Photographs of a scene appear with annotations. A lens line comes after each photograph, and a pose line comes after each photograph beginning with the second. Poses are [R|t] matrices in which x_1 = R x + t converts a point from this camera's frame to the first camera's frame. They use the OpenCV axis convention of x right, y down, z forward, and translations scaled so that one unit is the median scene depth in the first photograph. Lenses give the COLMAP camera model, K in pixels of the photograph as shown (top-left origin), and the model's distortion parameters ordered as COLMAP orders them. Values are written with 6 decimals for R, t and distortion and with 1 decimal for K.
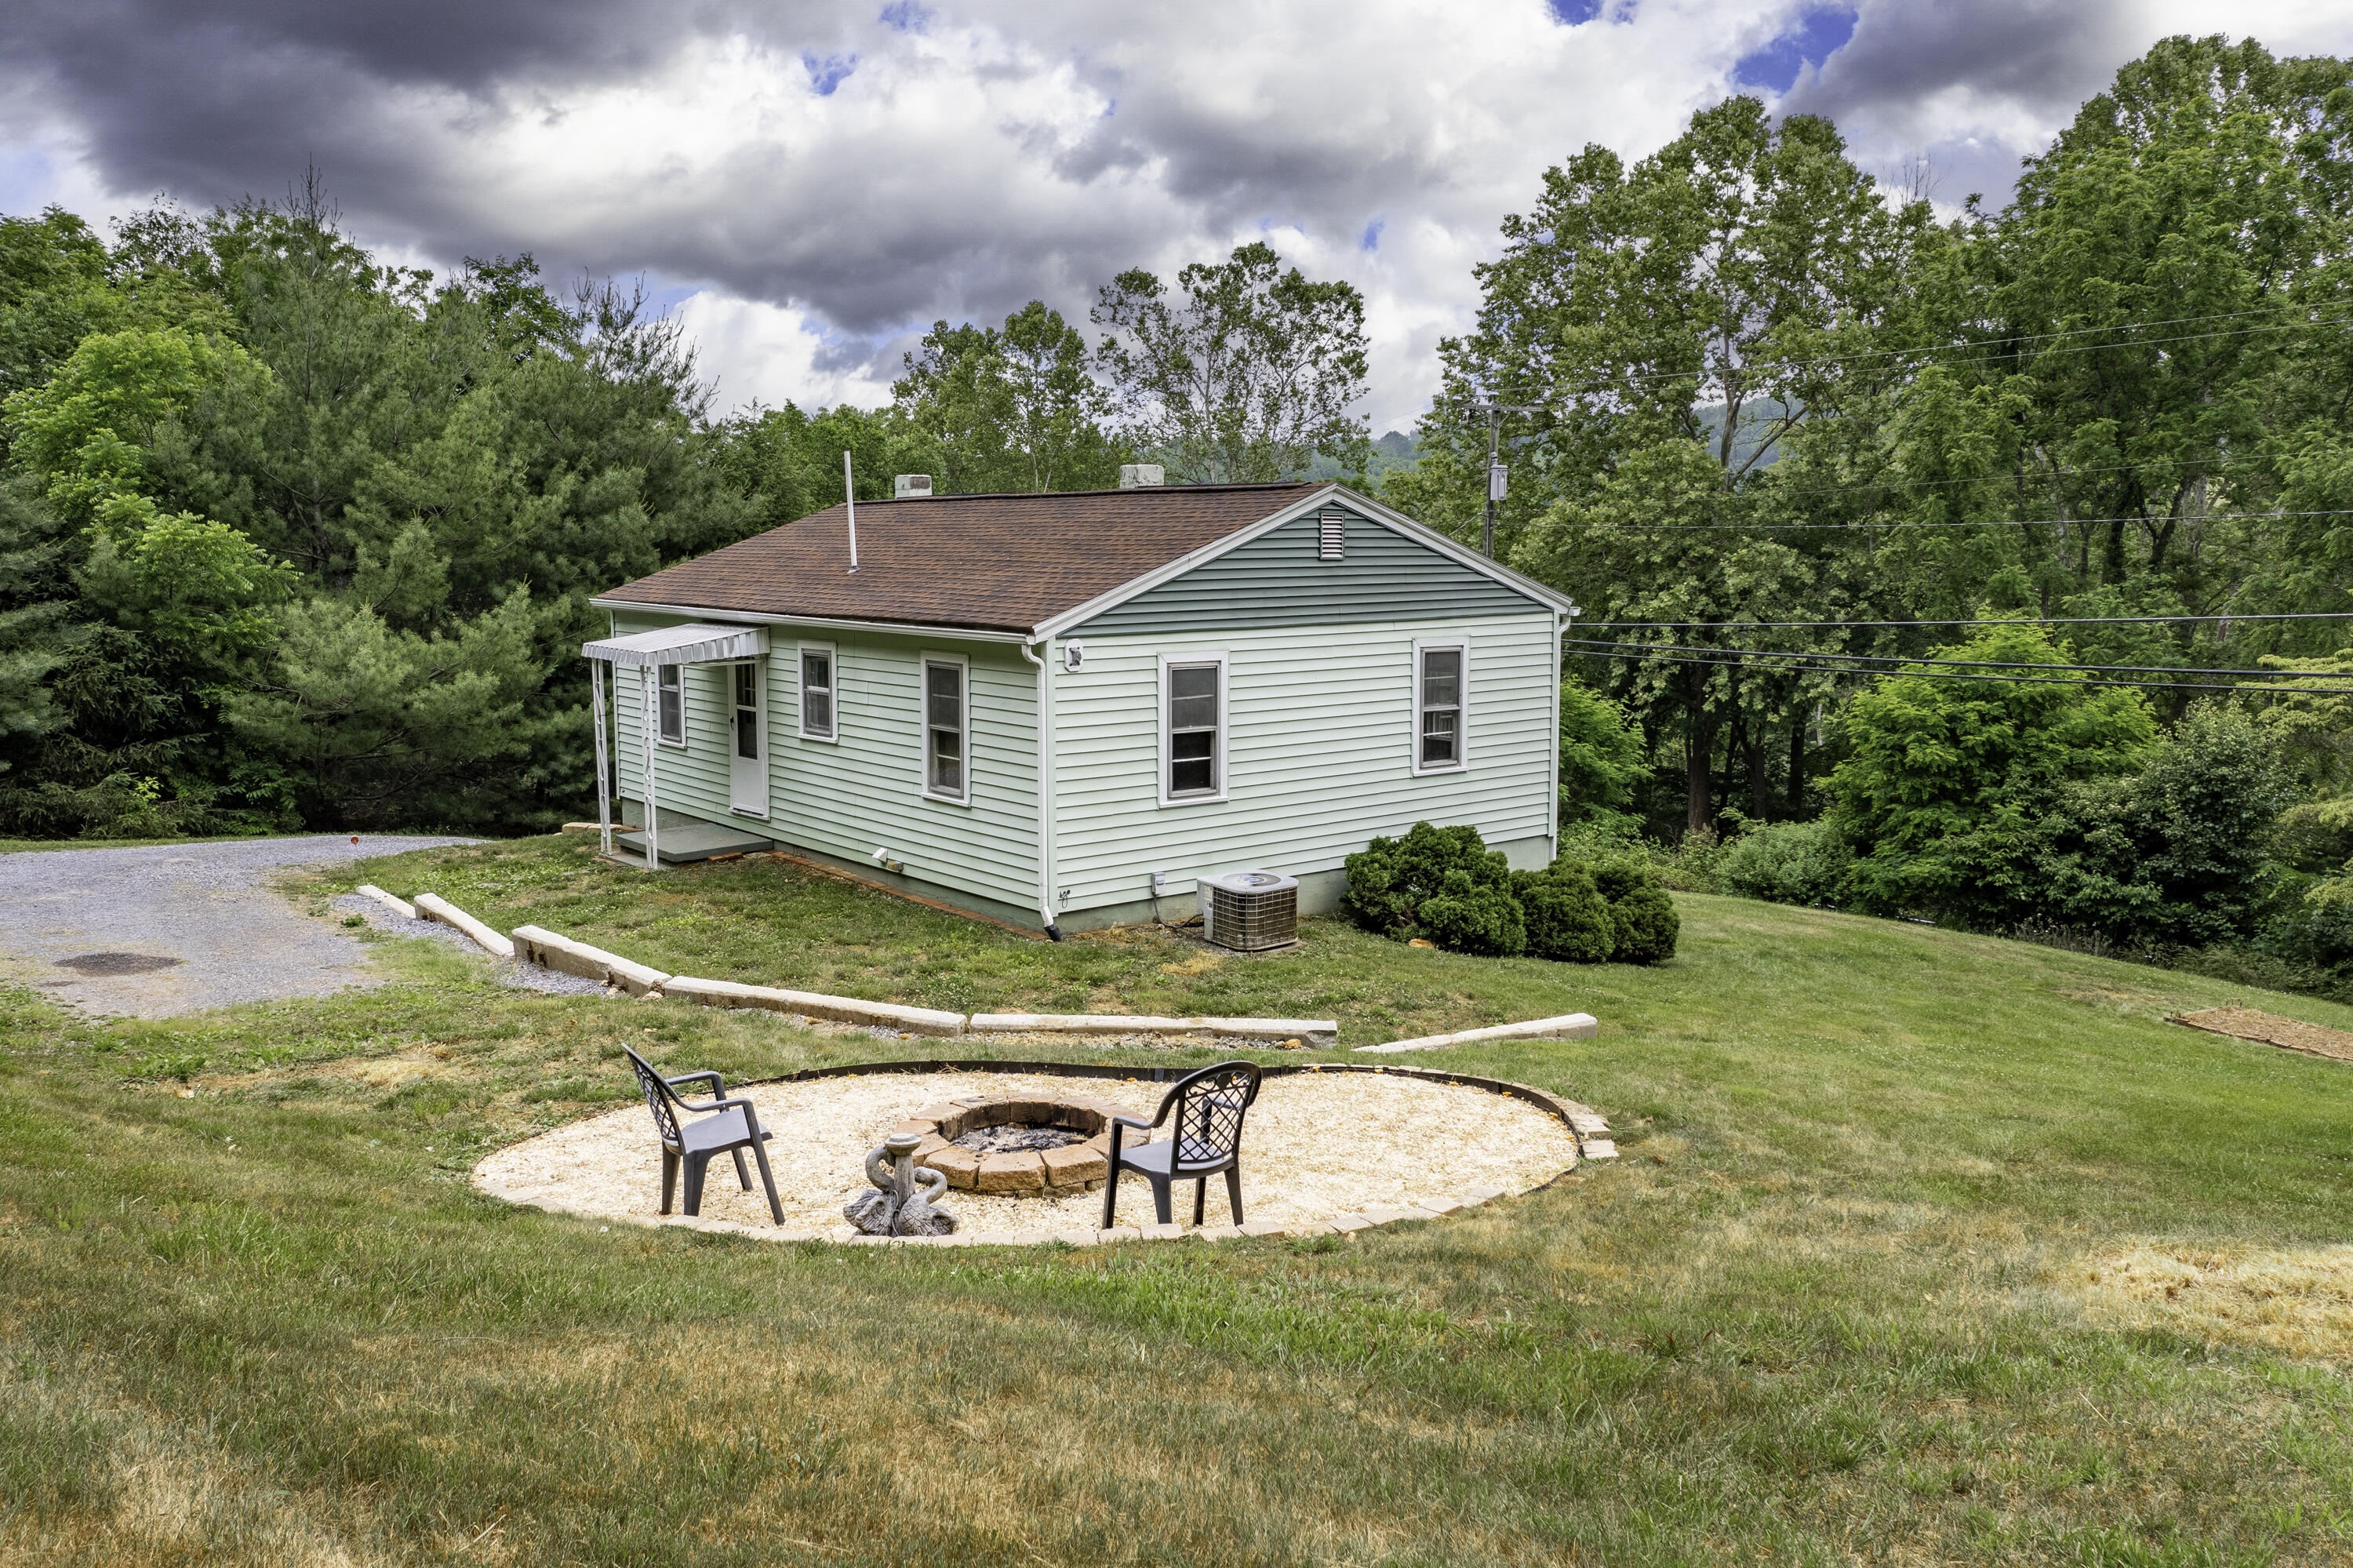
lens RADIAL K [[1861.1, 0, 1176.5], [0, 1861.1, 784.0], [0, 0, 1]] dist [-0.005761, 0.009966]
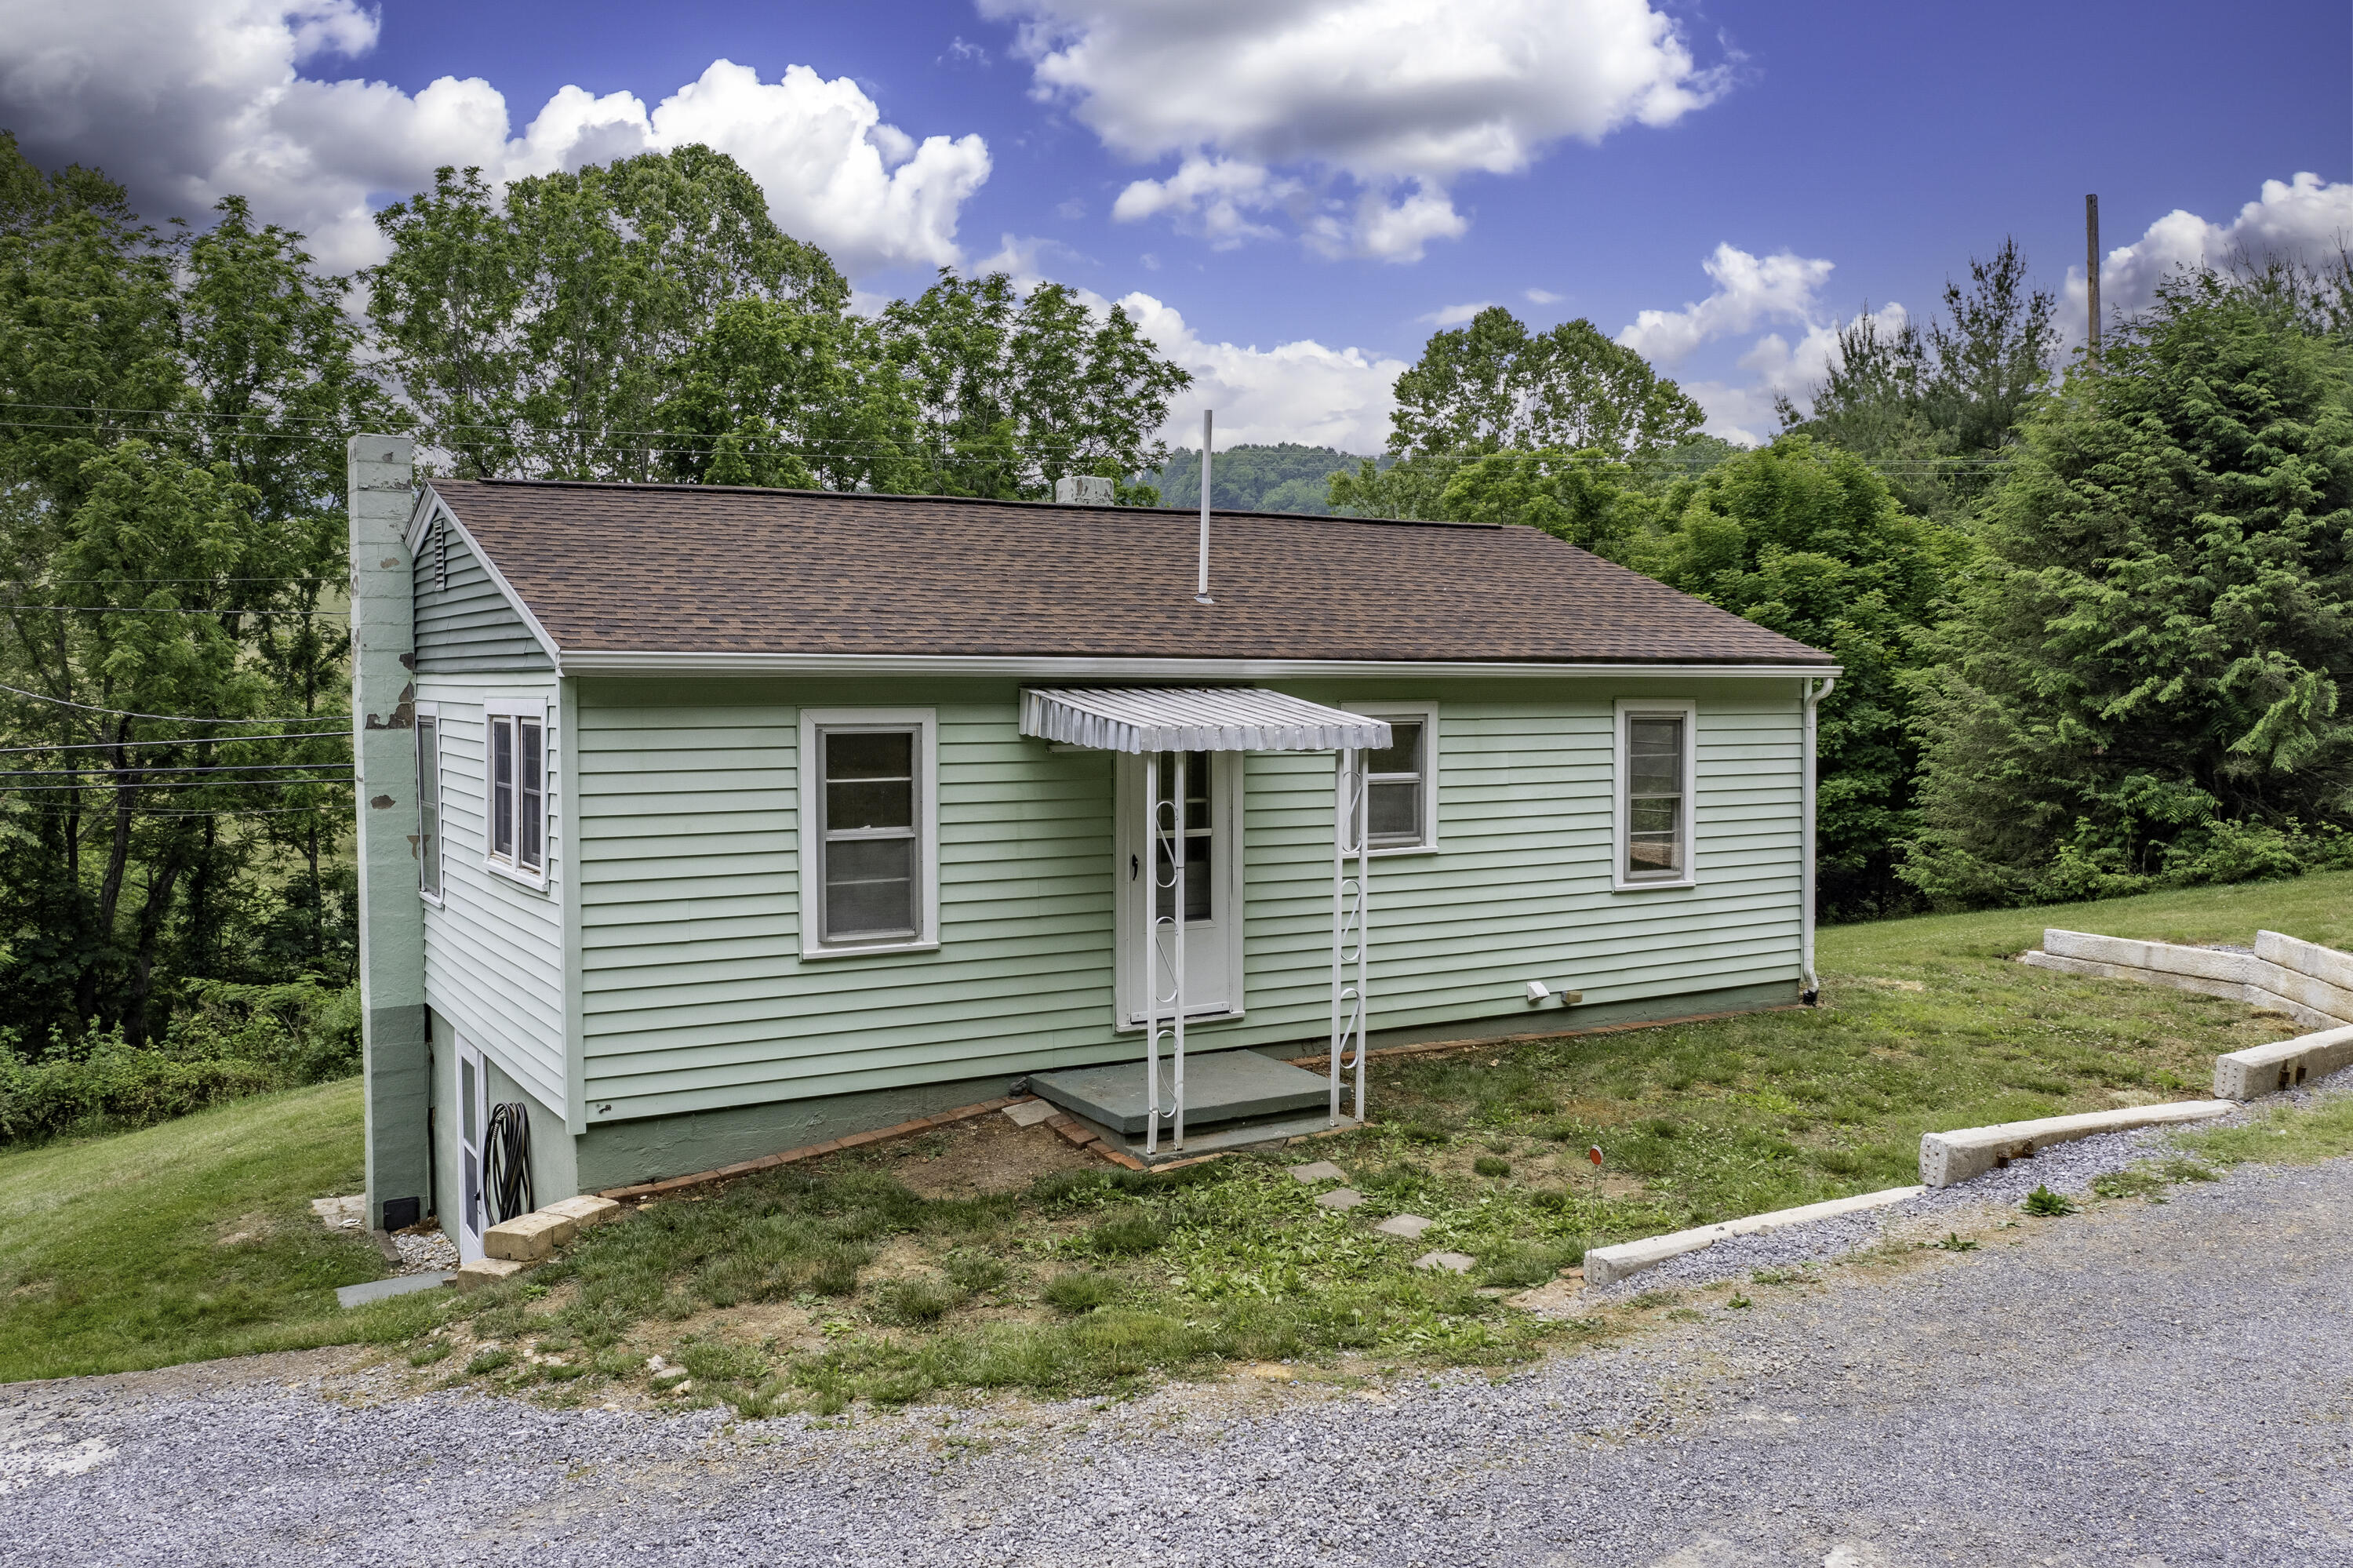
lens RADIAL K [[1861.1, 0, 1176.5], [0, 1861.1, 784.0], [0, 0, 1]] dist [-0.005761, 0.009966]
pose [[0.122535, -0.036082, 0.991808, -0.597904], [0.138604, 0.990168, 0.018898, -0.049949], [-0.982738, 0.135153, 0.126331, 0.700433]]
